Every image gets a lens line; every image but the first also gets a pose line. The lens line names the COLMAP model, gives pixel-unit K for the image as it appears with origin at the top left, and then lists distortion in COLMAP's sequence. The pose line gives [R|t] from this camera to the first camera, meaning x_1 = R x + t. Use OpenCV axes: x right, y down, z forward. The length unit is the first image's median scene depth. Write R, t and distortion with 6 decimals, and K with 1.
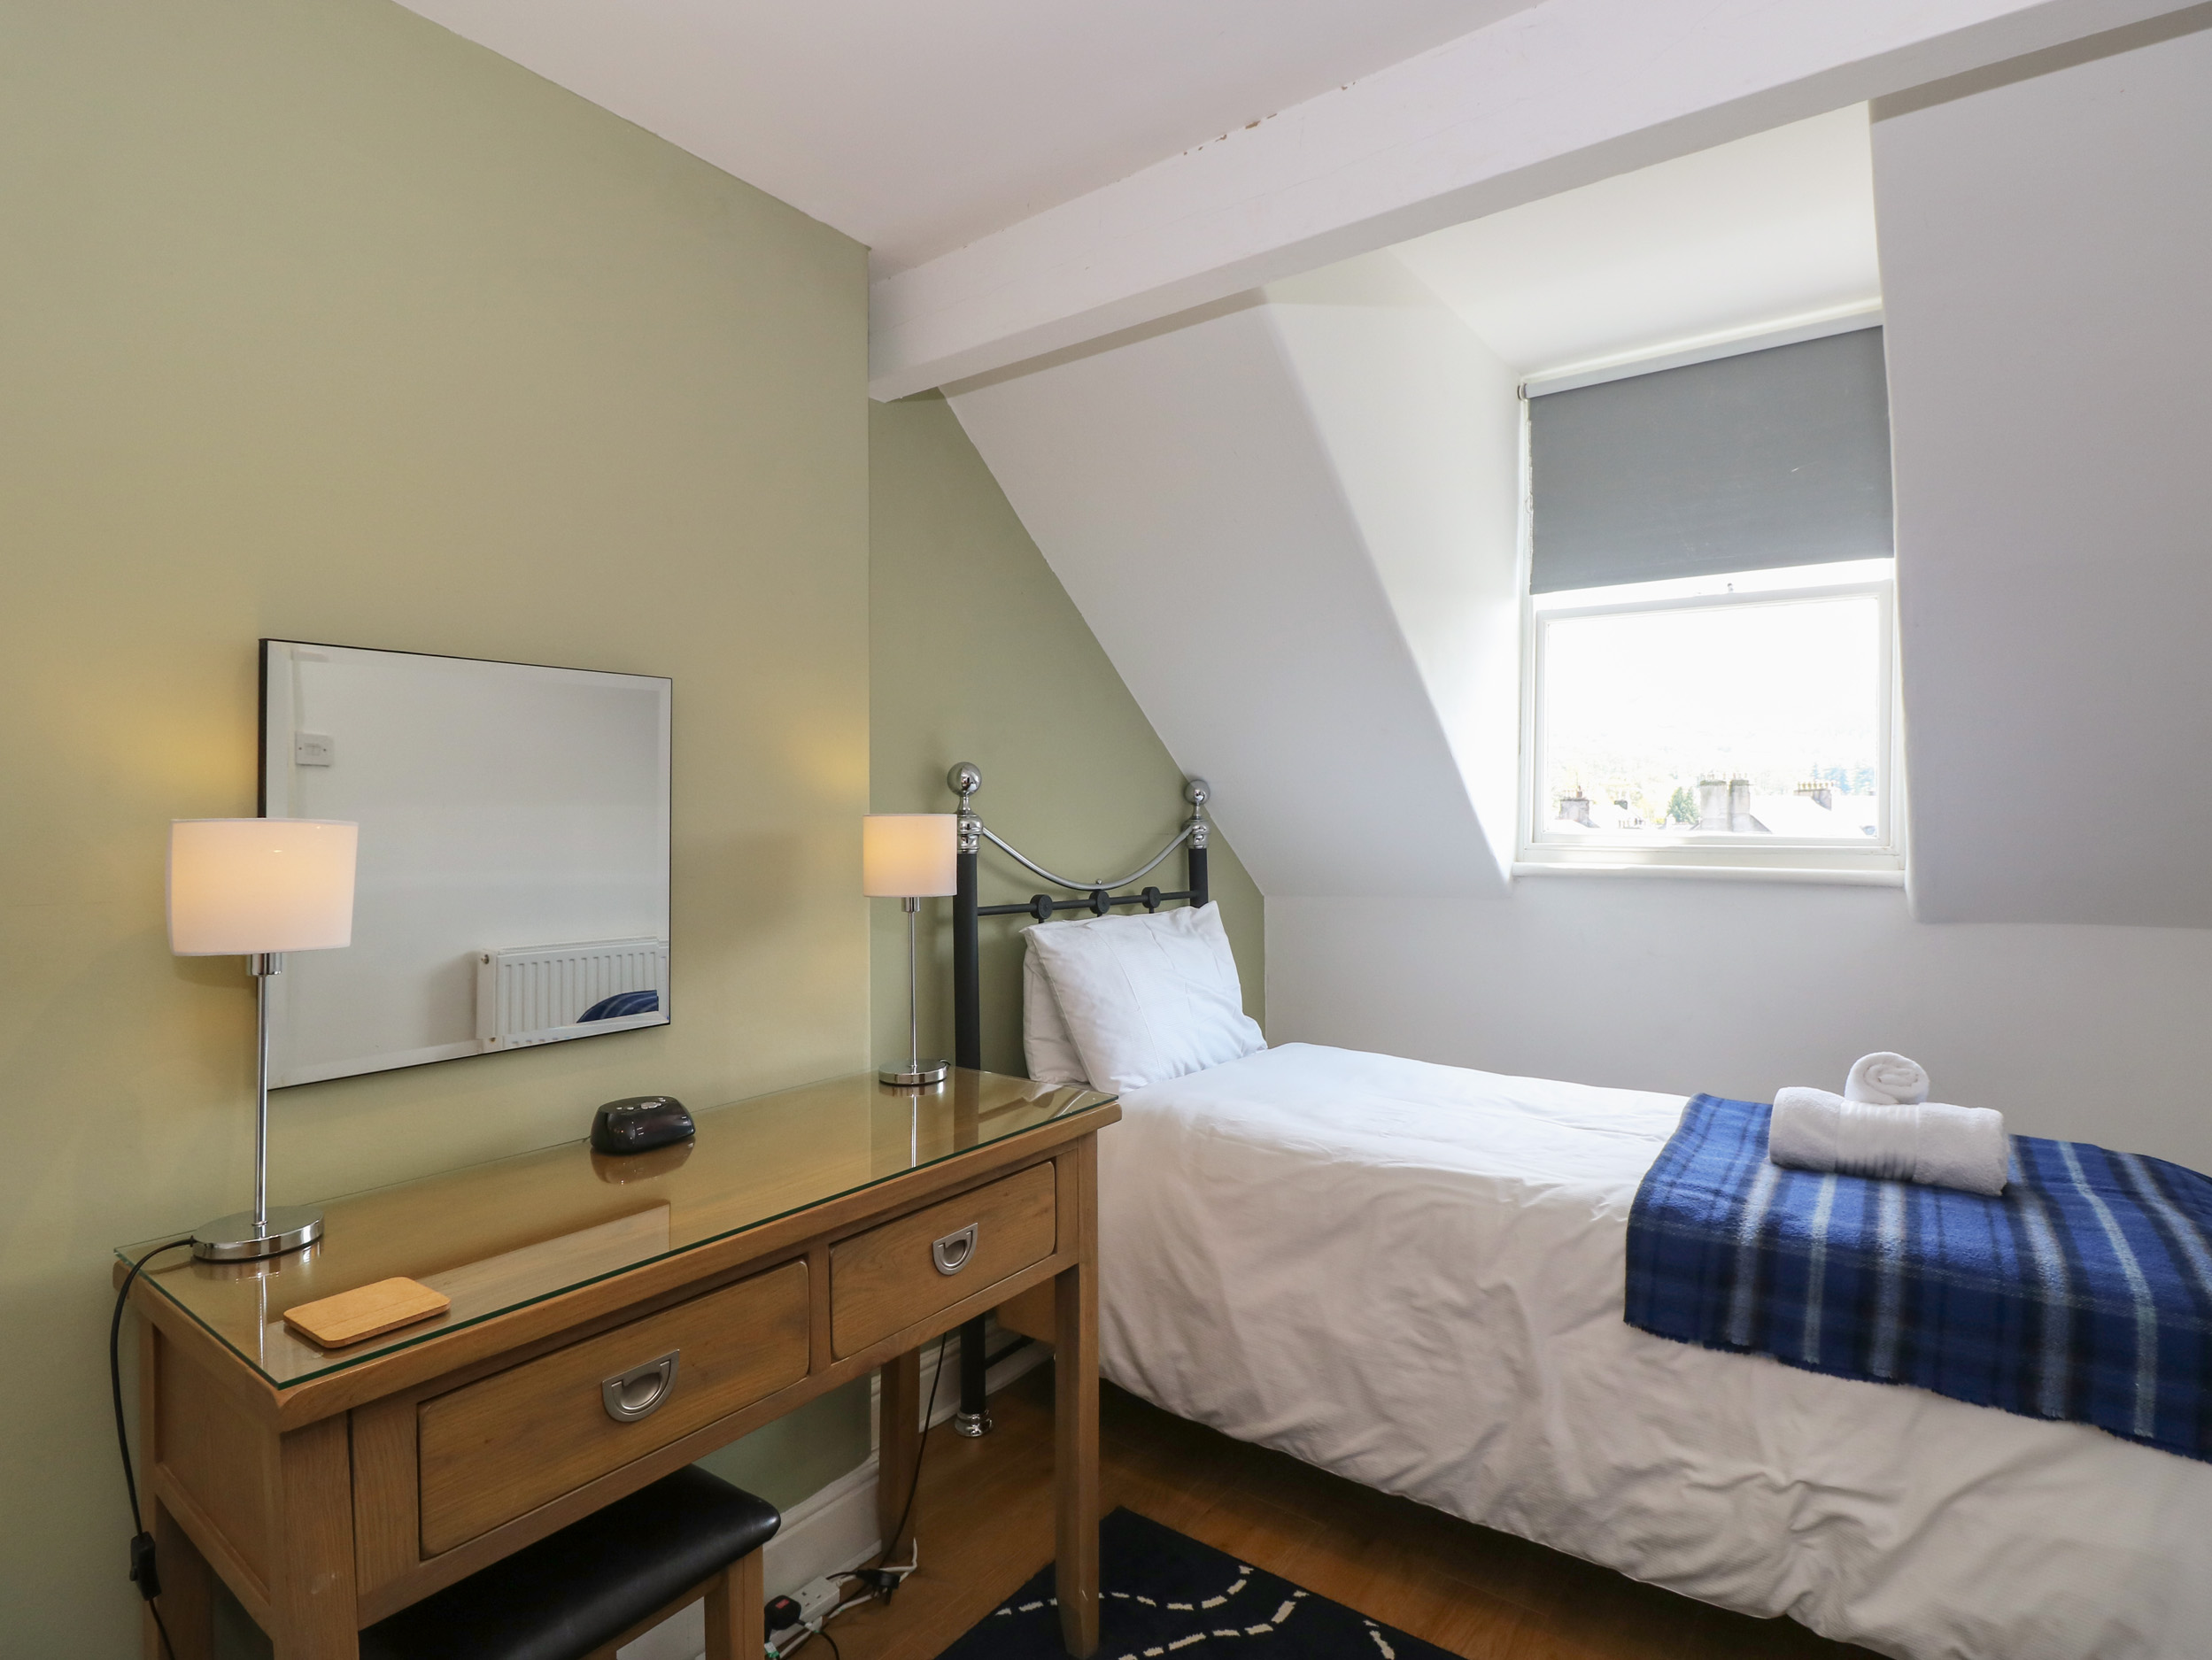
lens RADIAL K [[1146.0, 0, 1092.1], [0, 1146.0, 804.1], [0, 0, 1]] dist [-0.000127, -0.011253]
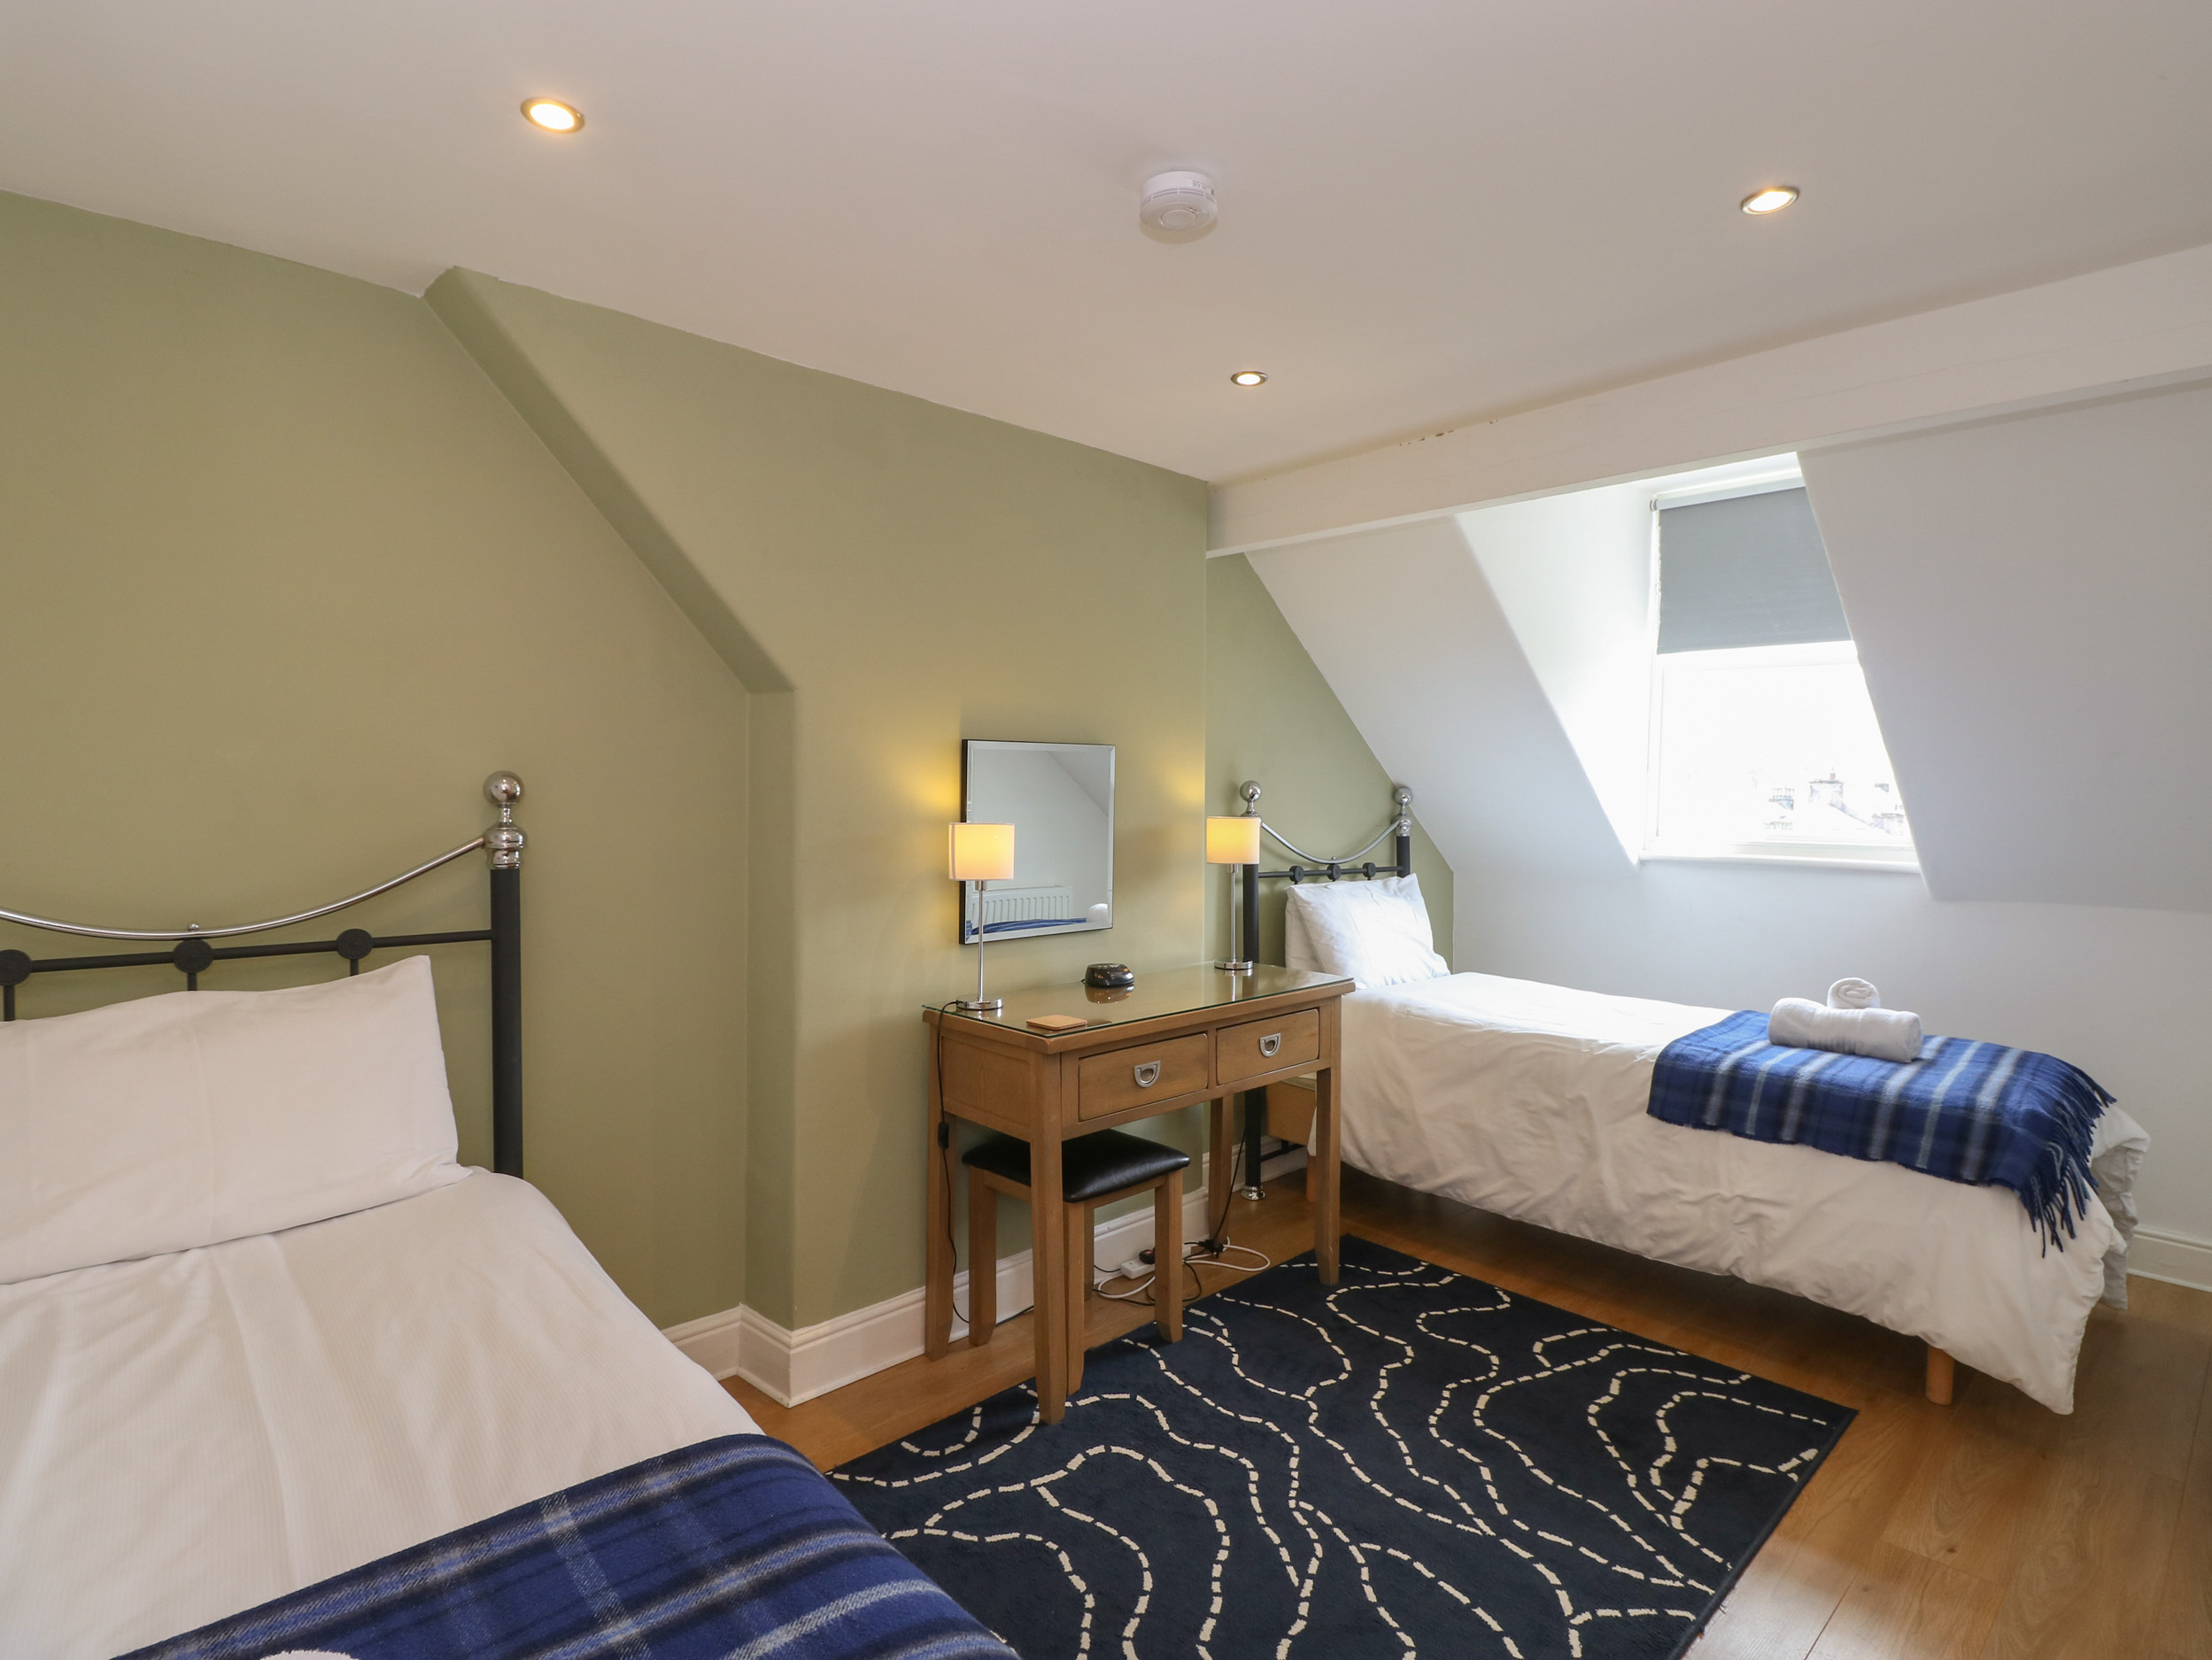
lens RADIAL K [[1146.0, 0, 1092.1], [0, 1146.0, 804.1], [0, 0, 1]] dist [-0.000127, -0.011253]
pose [[0.984510, 0.013238, -0.174829, -0.065595], [-0.009430, 0.999700, 0.022593, -0.049297], [0.175075, -0.020594, 0.984340, -0.771434]]
